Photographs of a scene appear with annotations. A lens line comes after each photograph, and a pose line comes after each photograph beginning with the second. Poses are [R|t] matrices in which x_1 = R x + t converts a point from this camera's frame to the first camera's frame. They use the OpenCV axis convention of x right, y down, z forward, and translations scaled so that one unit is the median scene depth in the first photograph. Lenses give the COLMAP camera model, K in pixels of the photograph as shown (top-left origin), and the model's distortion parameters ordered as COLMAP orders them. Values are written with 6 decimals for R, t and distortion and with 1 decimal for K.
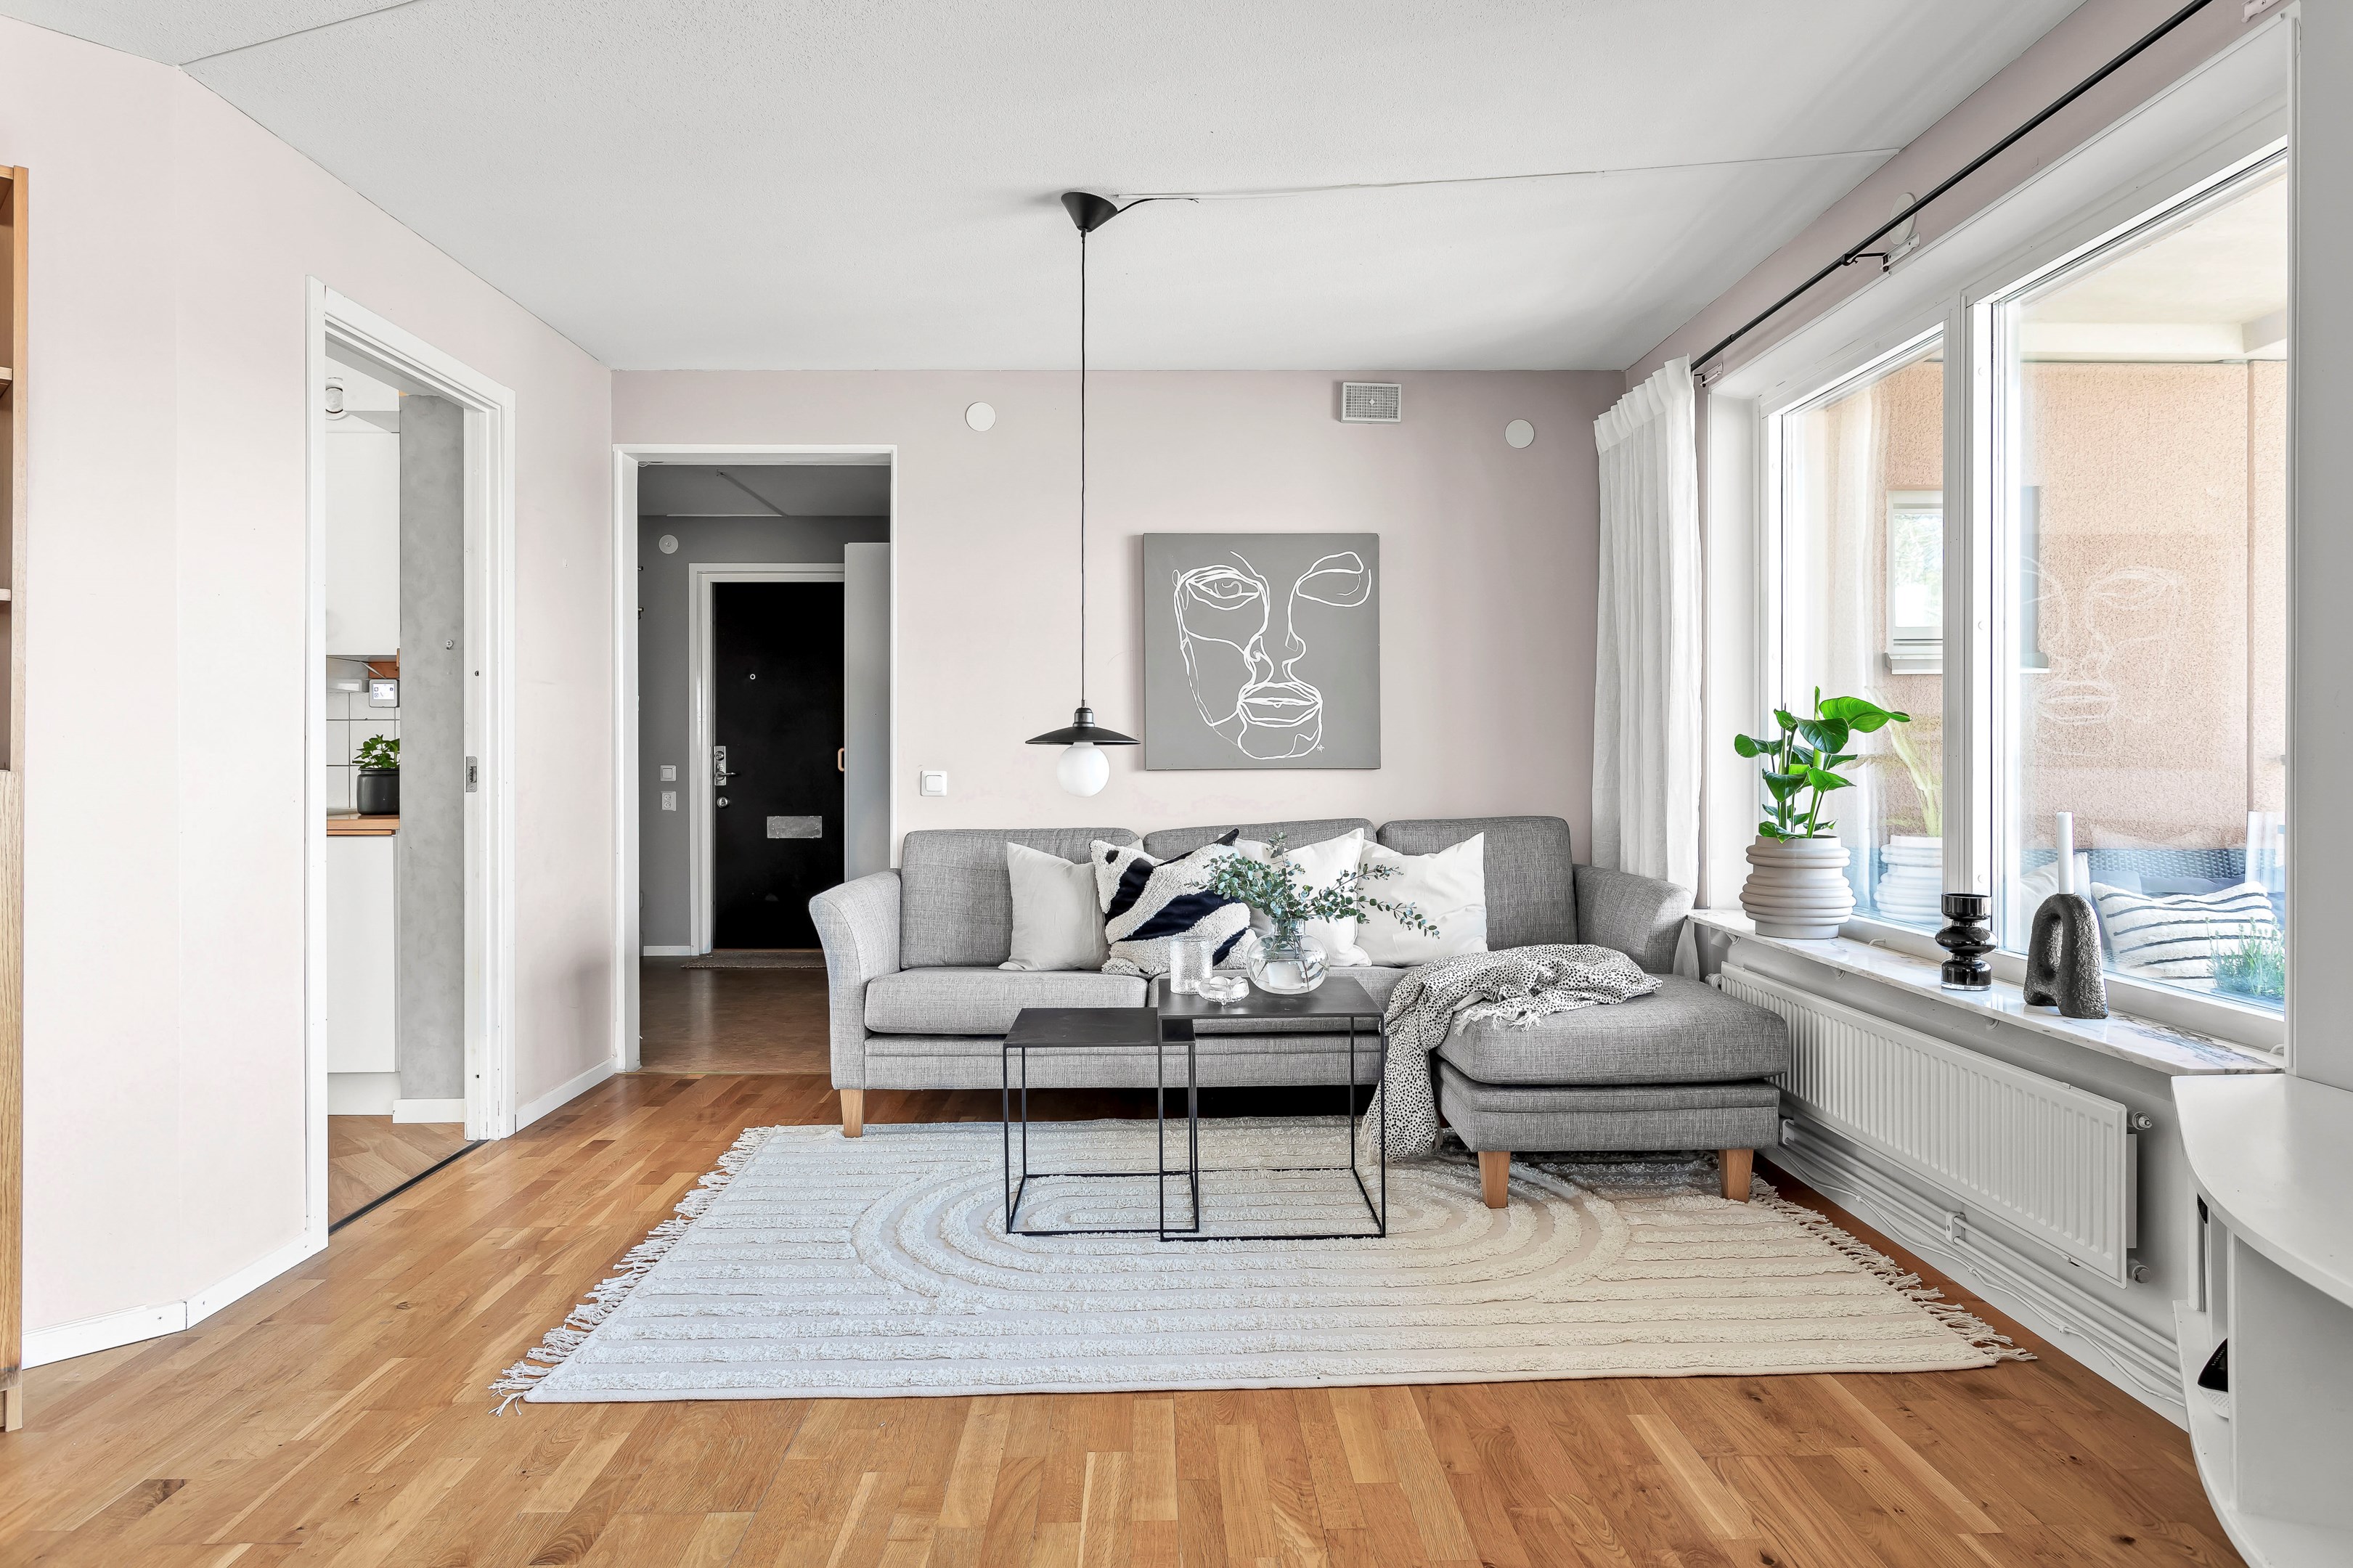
lens RADIAL K [[1274.1, 0, 1180.2], [0, 1274.1, 753.3], [0, 0, 1]] dist [-0.000122, 0.000007]
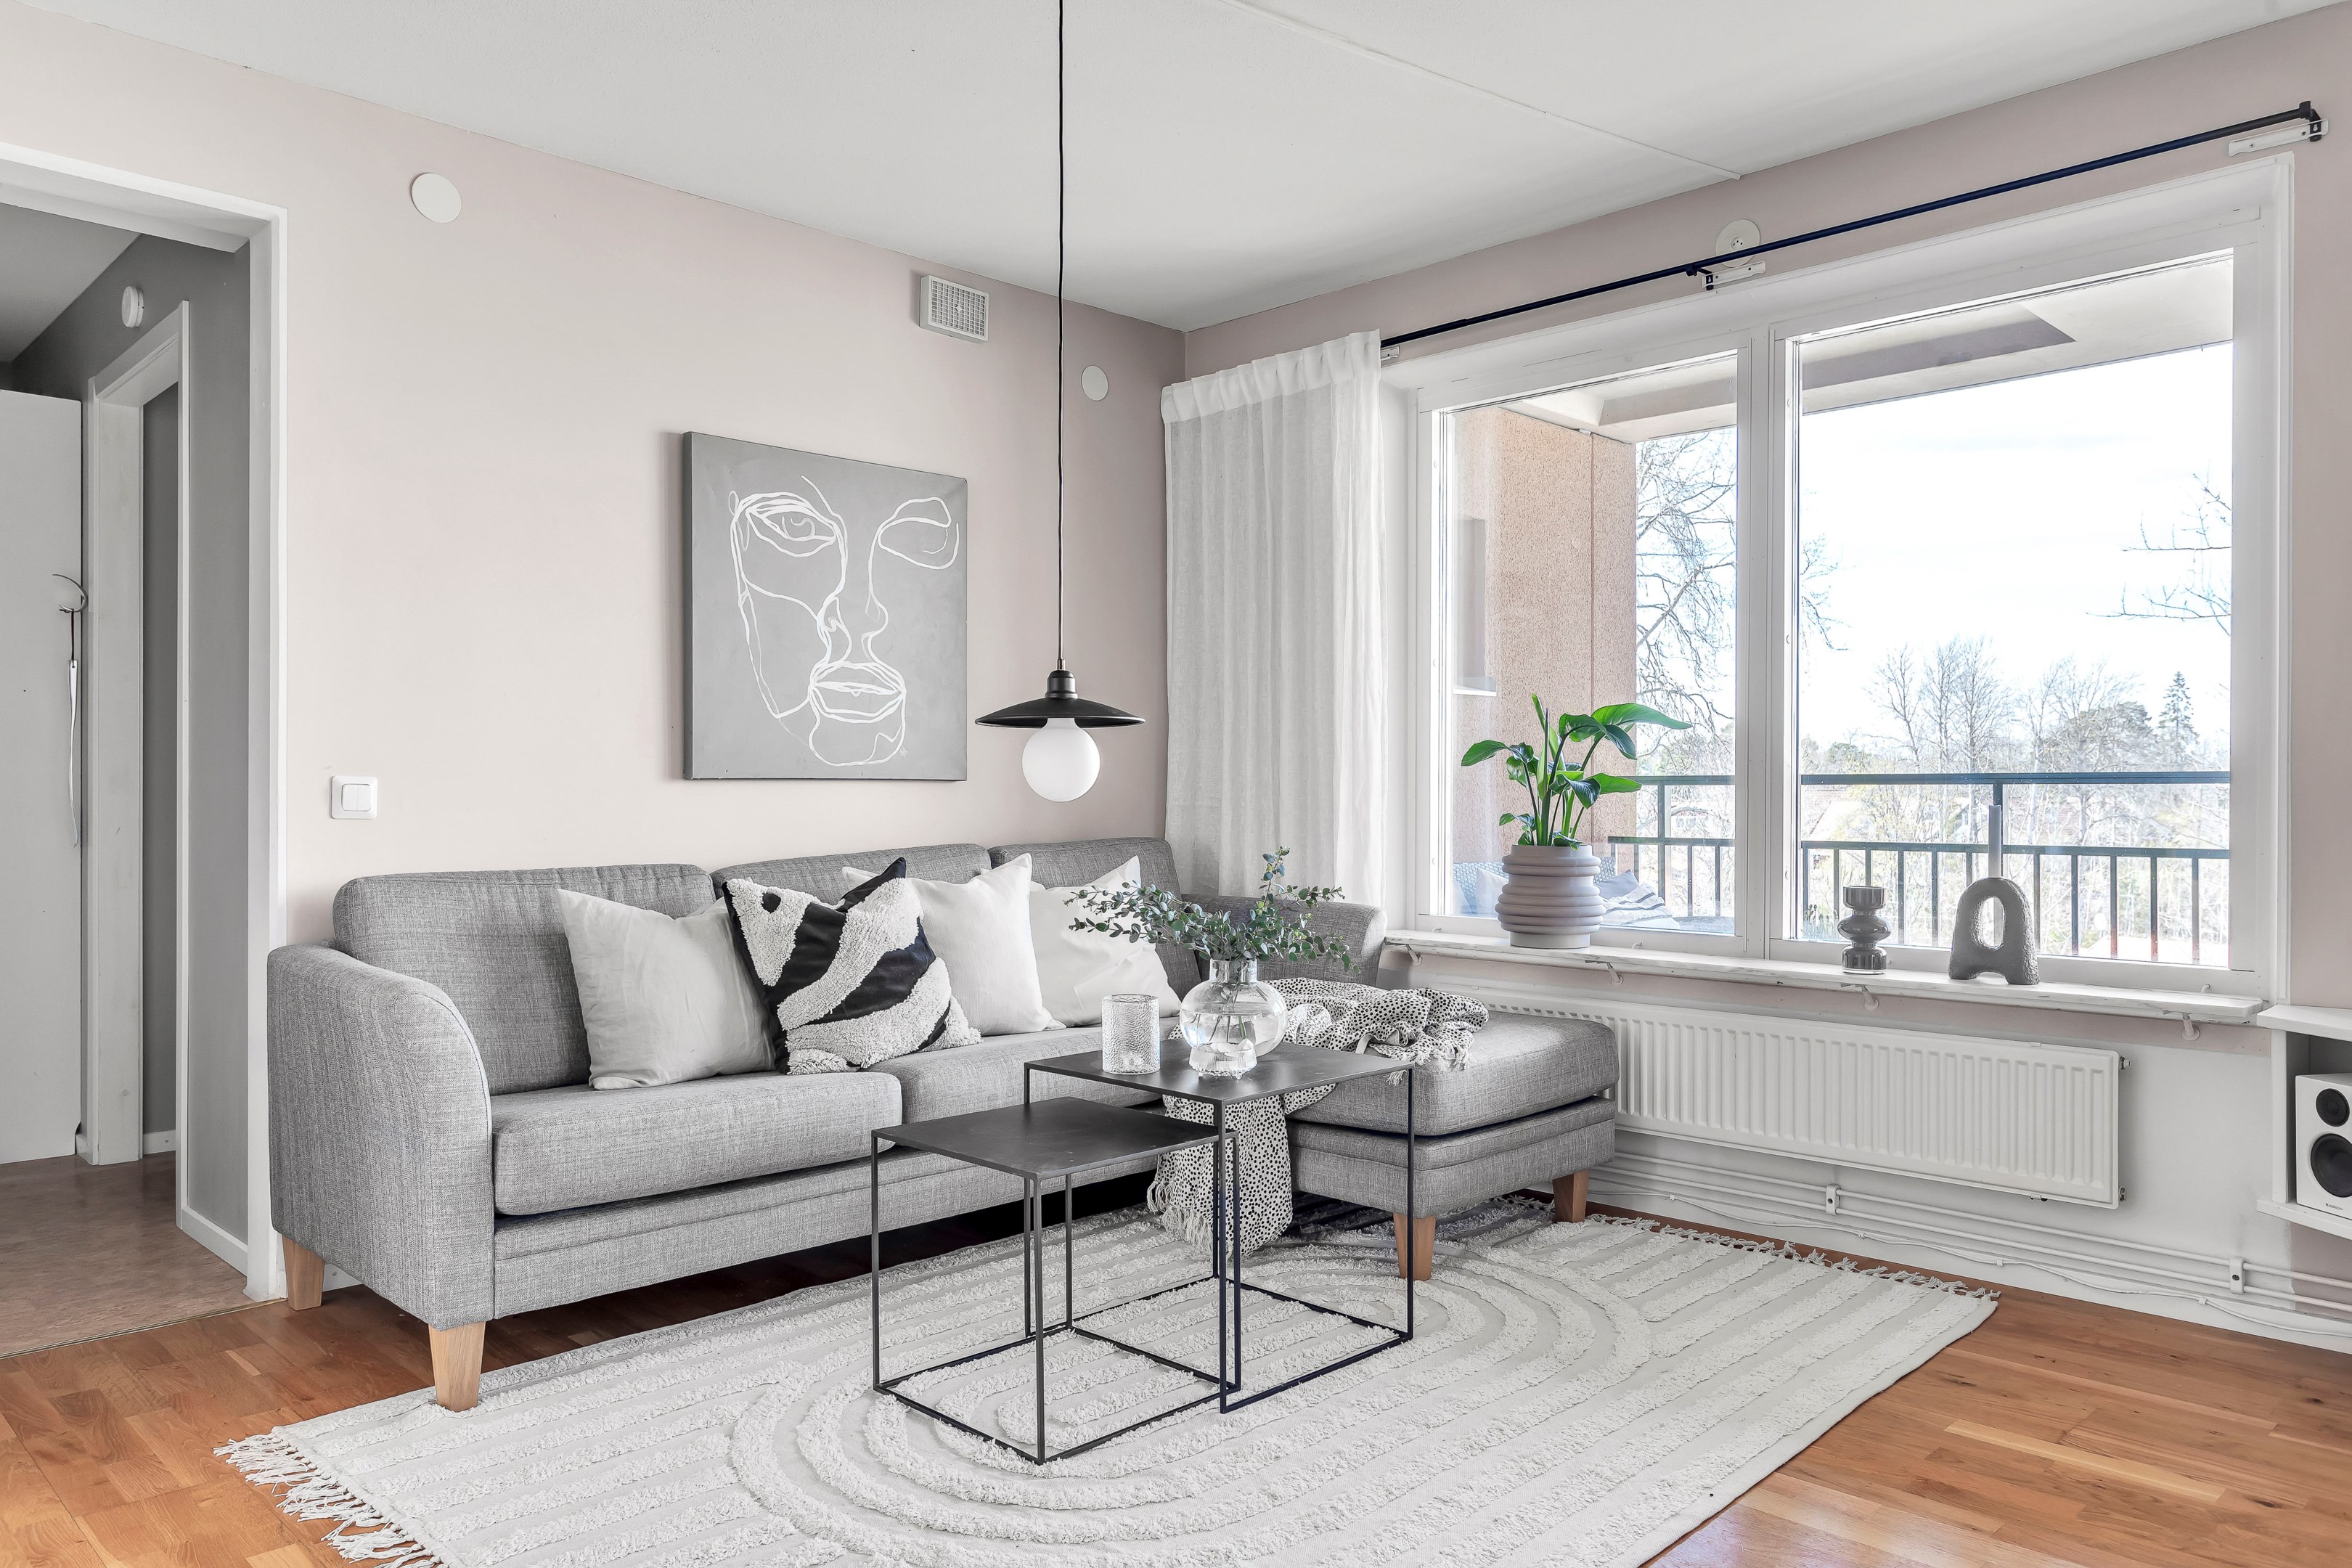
lens RADIAL K [[1539.9, 0, 1031.6], [0, 1539.9, 782.4], [0, 0, 1]] dist [0.007697, 0.000212]
pose [[0.761692, 0.009982, 0.647863, -0.521759], [-0.004798, 0.999941, -0.009765, 0.027372], [-0.647922, 0.004330, 0.761695, 0.315630]]
